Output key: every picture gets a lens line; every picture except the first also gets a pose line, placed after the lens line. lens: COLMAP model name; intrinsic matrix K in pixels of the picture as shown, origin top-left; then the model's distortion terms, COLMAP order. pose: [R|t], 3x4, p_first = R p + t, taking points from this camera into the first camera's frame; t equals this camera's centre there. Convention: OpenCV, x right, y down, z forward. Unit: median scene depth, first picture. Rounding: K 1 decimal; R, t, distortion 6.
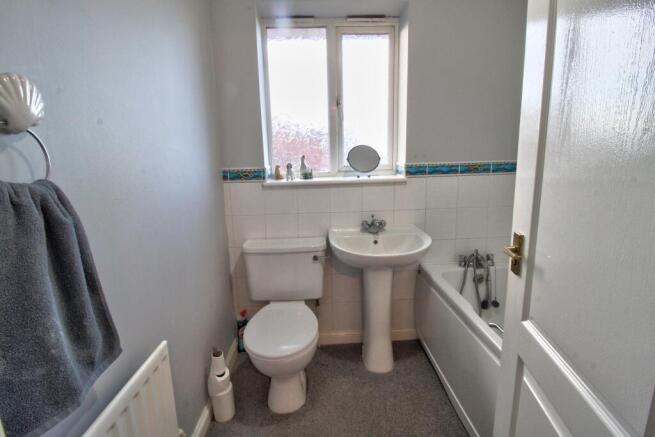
lens RADIAL K [[303.0, 0, 329.3], [0, 303.0, 214.3], [0, 0, 1]] dist [0.000883, -0.013007]
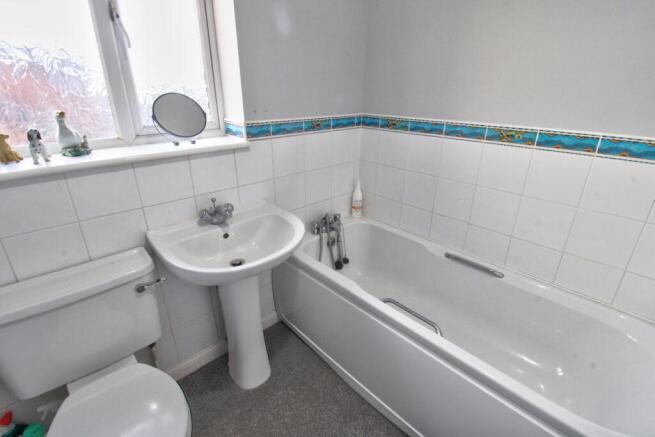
lens RADIAL K [[303.0, 0, 329.3], [0, 303.0, 214.3], [0, 0, 1]] dist [0.000883, -0.013007]
pose [[0.761515, -0.217722, 0.610485, -0.087086], [0.096449, 0.969471, 0.225440, -0.093679], [-0.640931, -0.112795, 0.759266, 0.278461]]
